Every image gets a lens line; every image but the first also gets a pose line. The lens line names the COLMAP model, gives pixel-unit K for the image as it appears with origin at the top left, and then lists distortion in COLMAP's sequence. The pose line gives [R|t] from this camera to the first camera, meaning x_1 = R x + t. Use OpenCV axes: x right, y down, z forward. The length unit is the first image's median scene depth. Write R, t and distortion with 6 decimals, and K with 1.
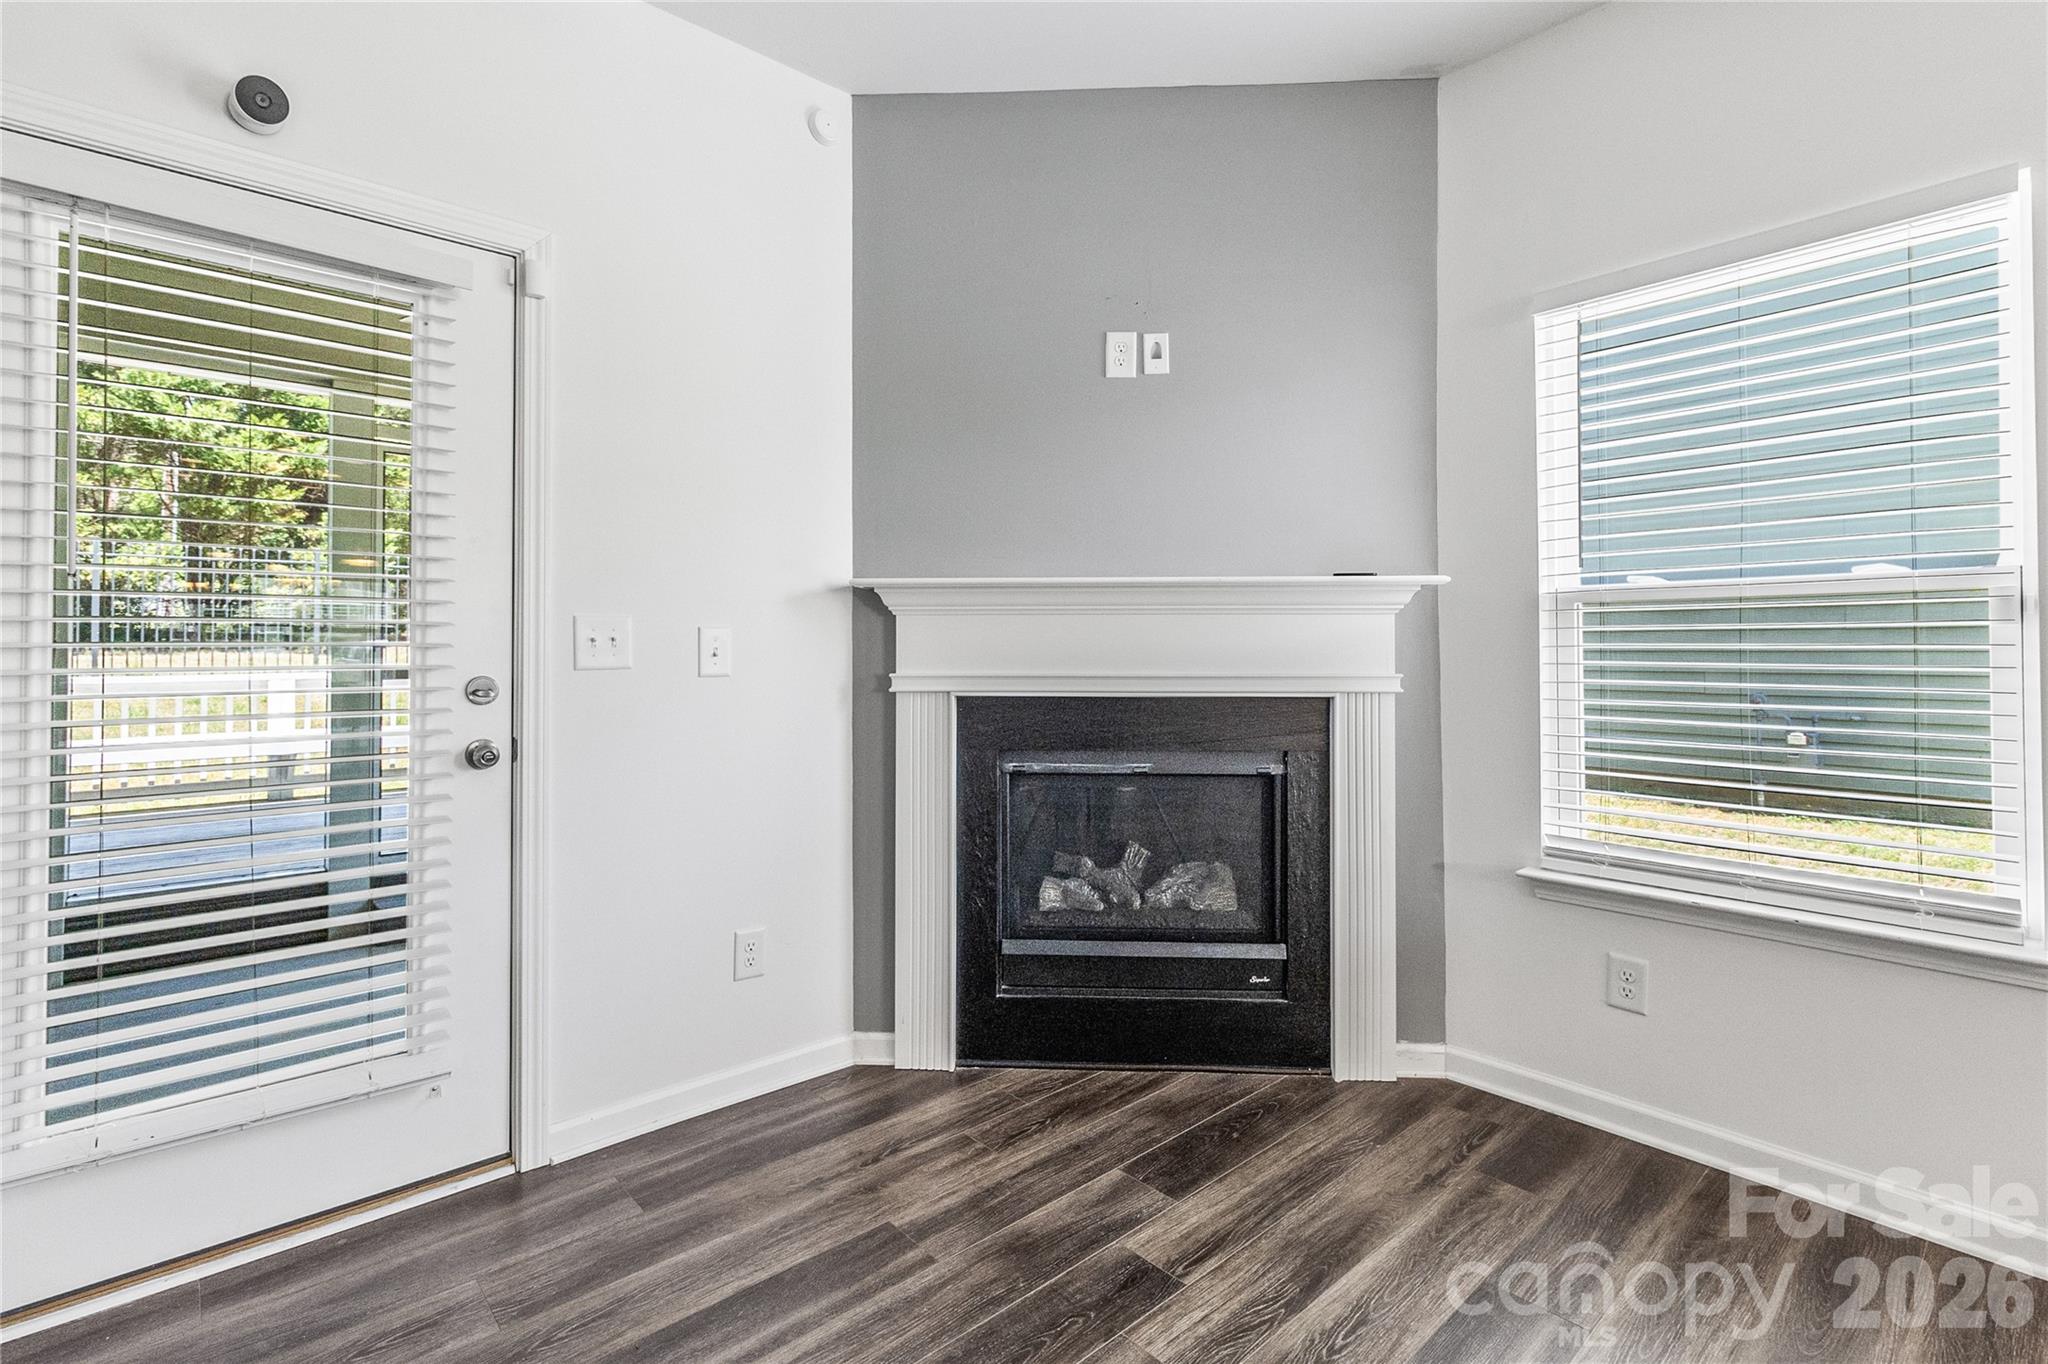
lens RADIAL K [[948.3, 0, 1030.7], [0, 948.3, 641.5], [0, 0, 1]] dist [0.000099, 0.000390]
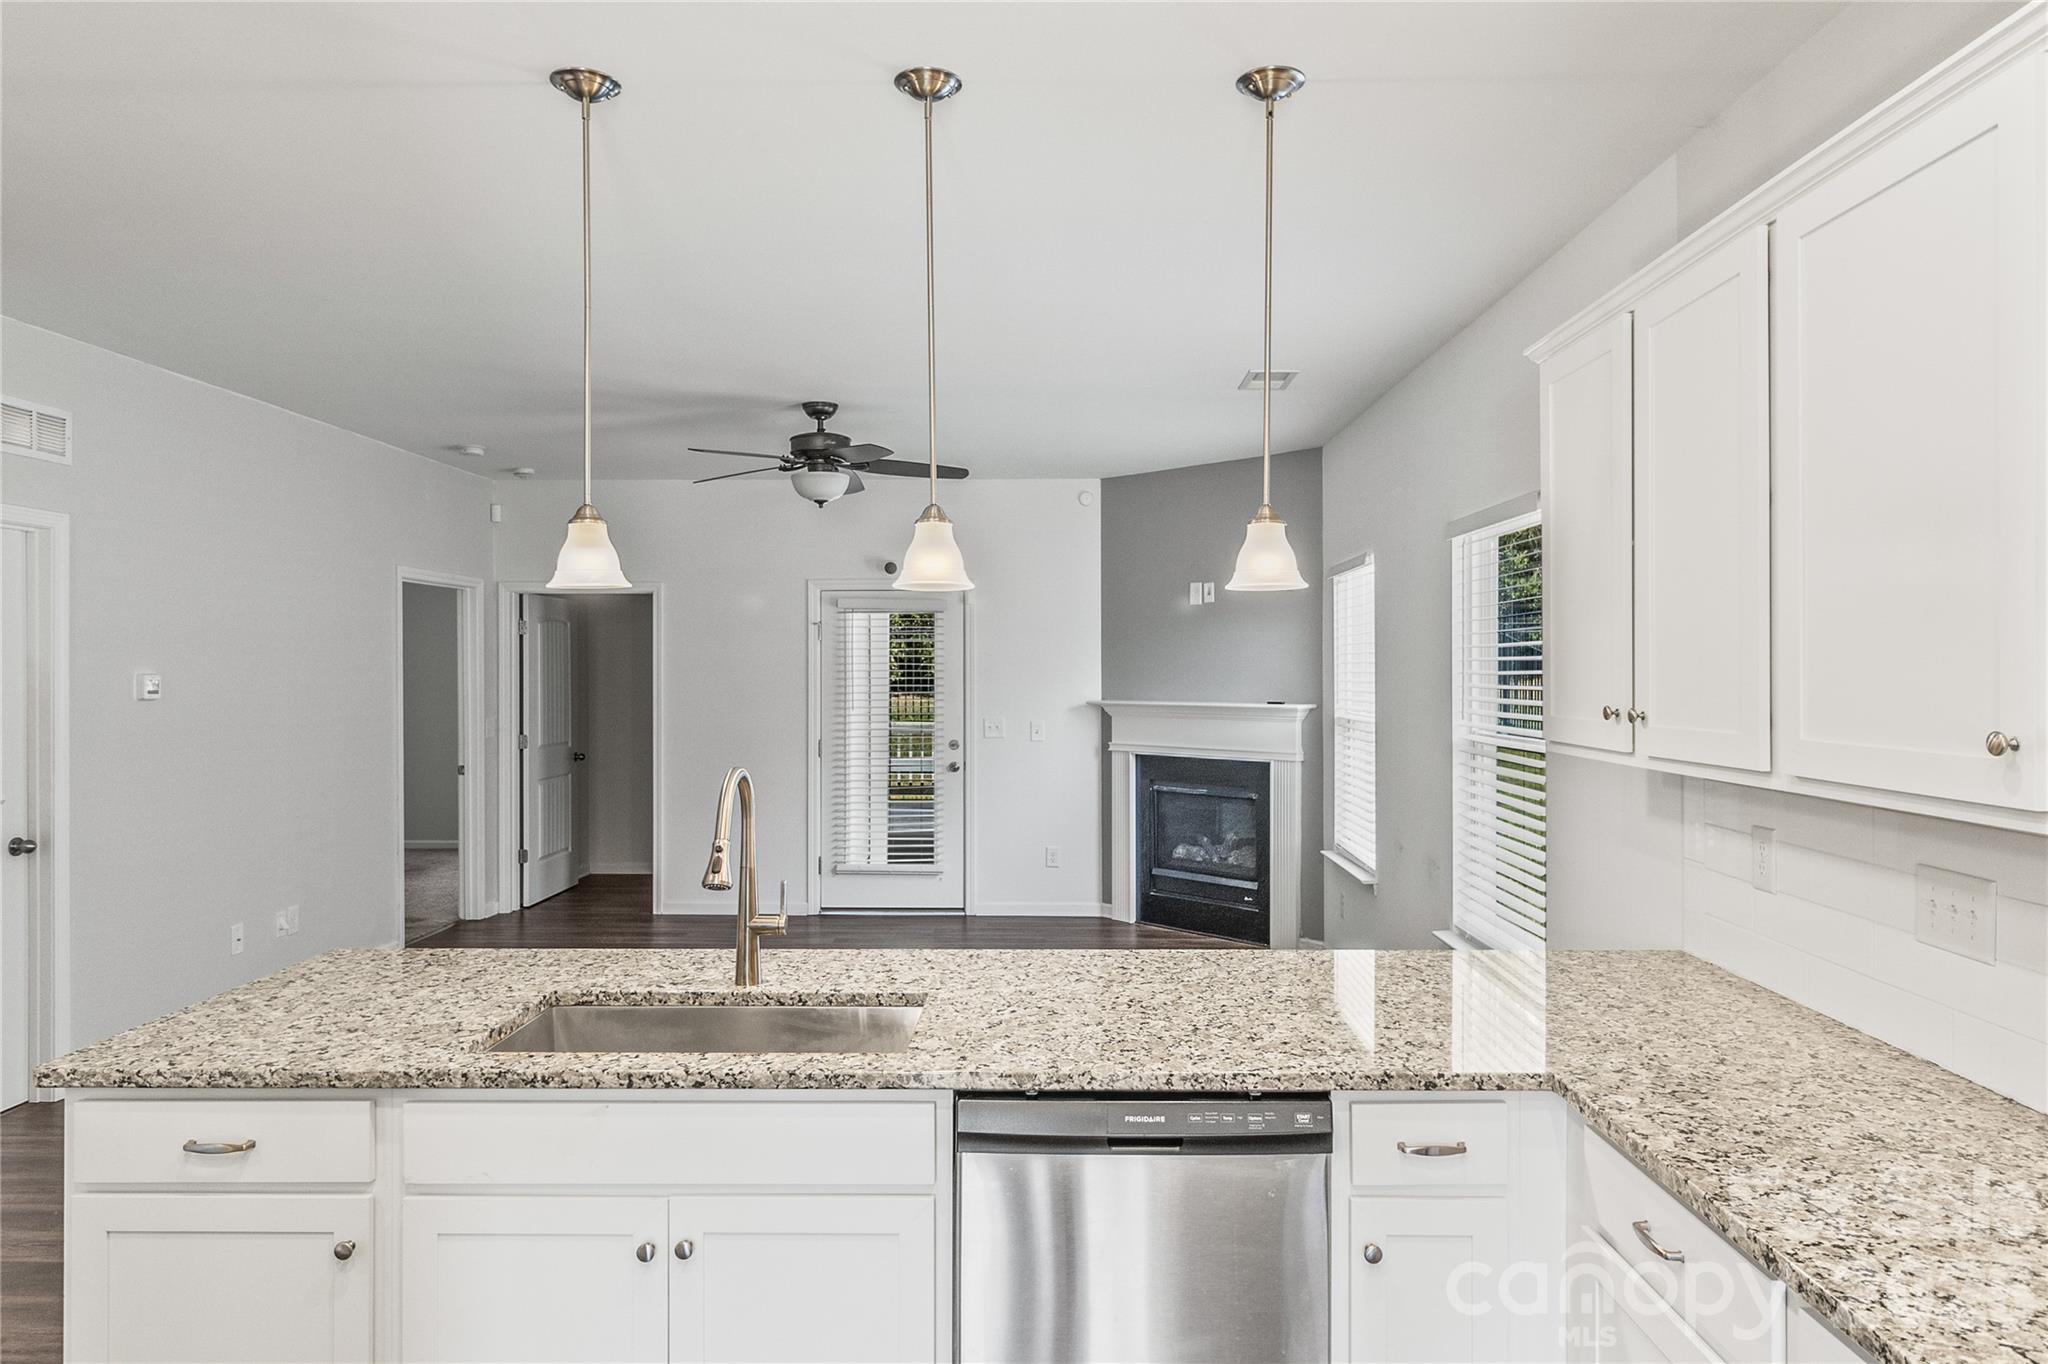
lens RADIAL K [[1310.8, 0, 1024.0], [0, 1310.8, 682.0], [0, 0, 1]] dist [0.000627, -0.002401]
pose [[0.723206, 0.006225, -0.690604, 1.846176], [0.007313, 0.999834, 0.016671, -0.161843], [0.690593, -0.017107, 0.723041, -1.372387]]
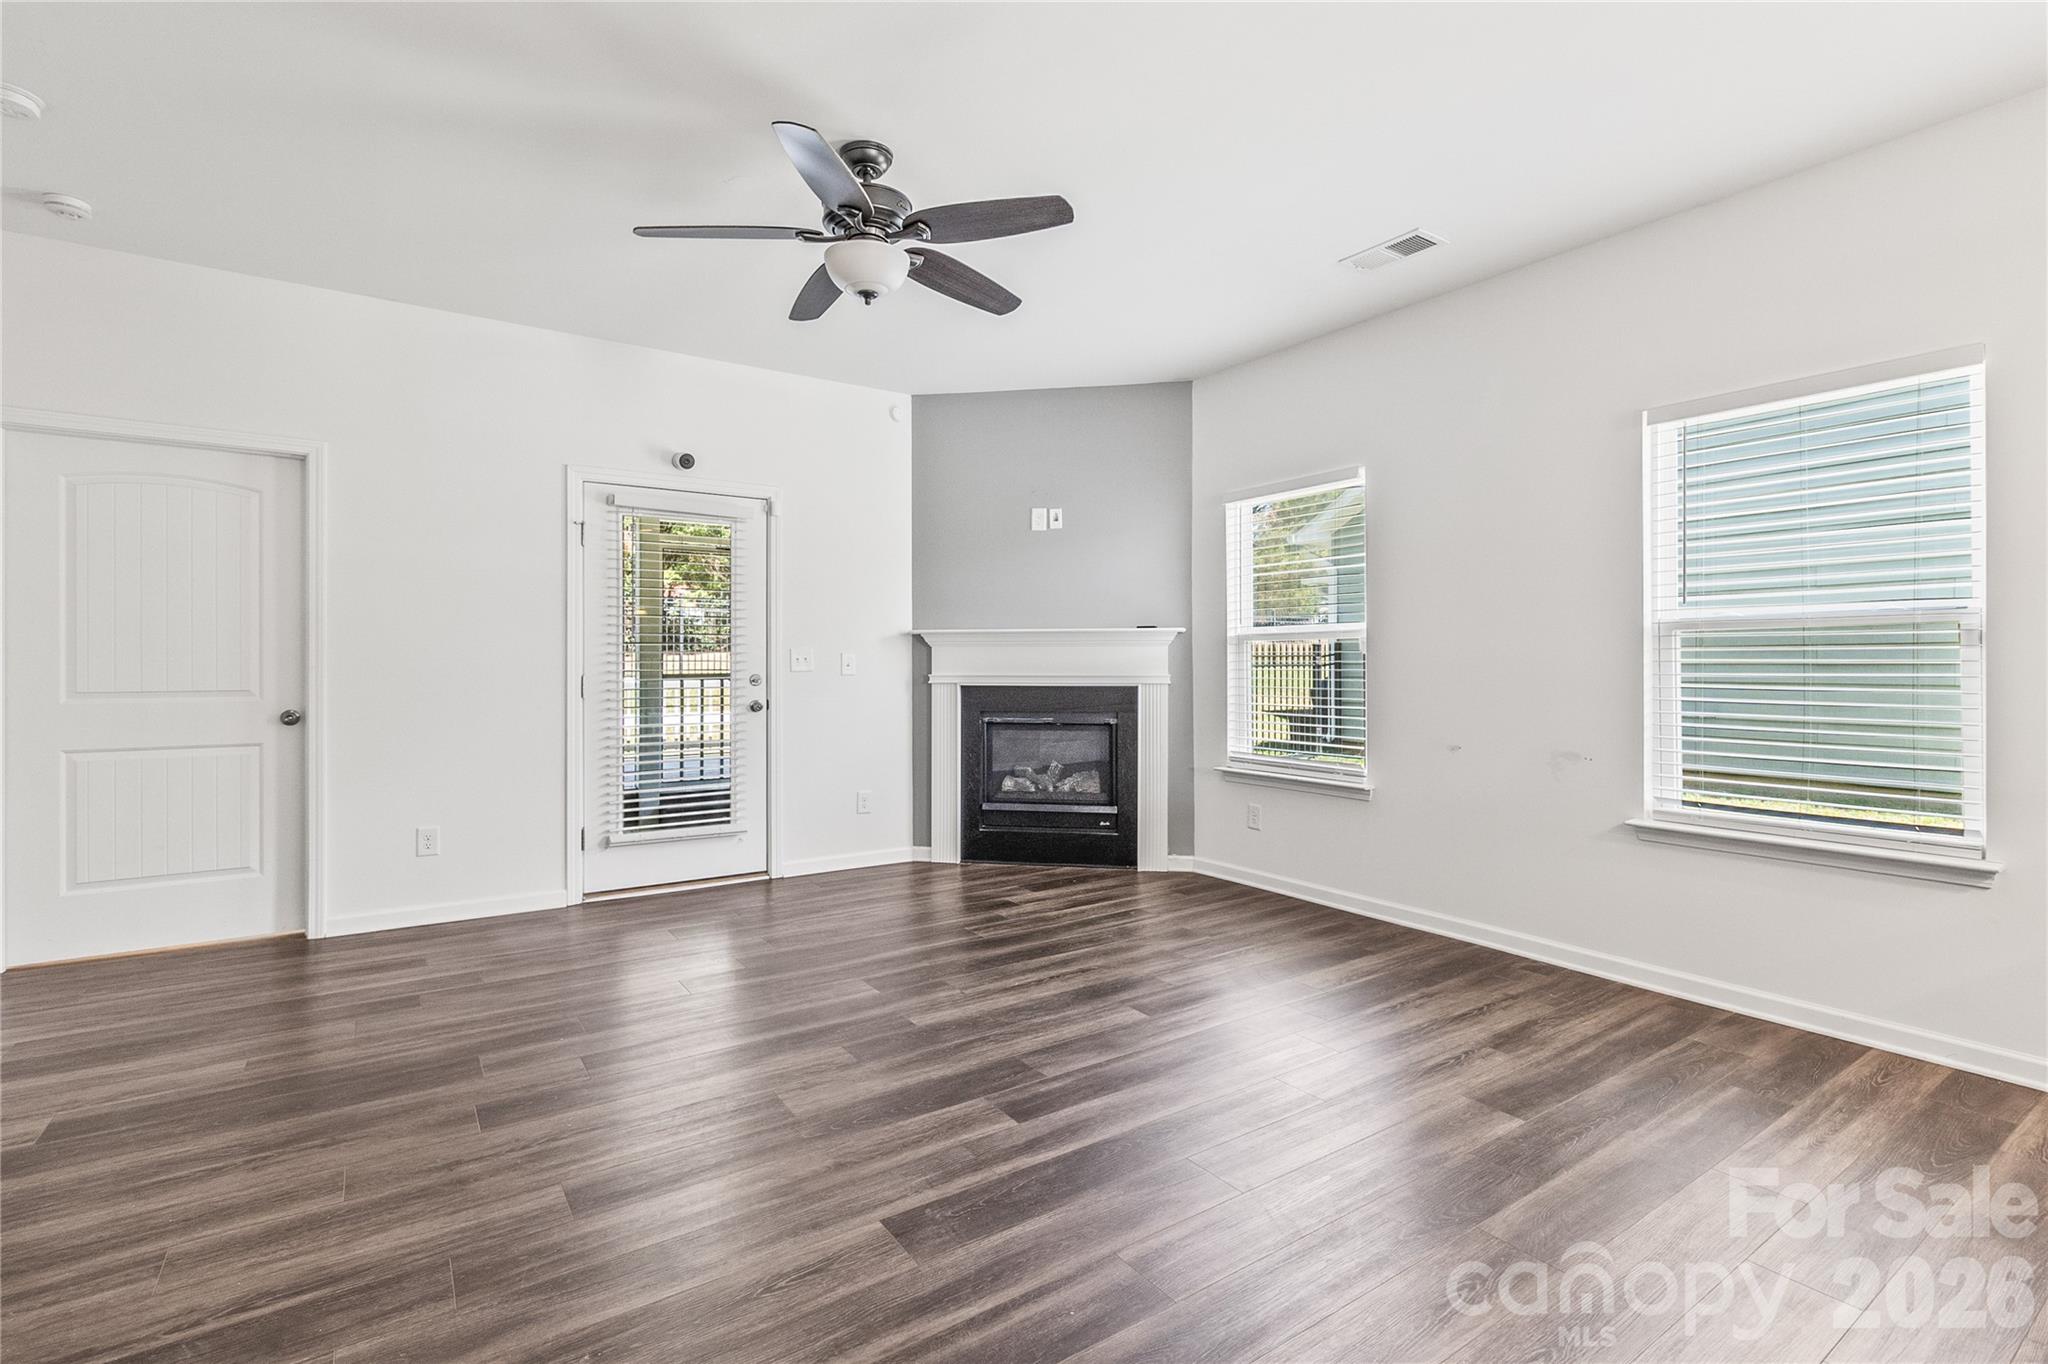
lens RADIAL K [[951.3, 0, 1031.4], [0, 951.3, 668.6], [0, 0, 1]] dist [-0.000288, 0.000464]
pose [[0.991479, 0.000562, -0.130263, 0.353524], [0.001290, 0.999899, 0.014132, -0.008700], [0.130258, -0.014180, 0.991379, -1.065606]]
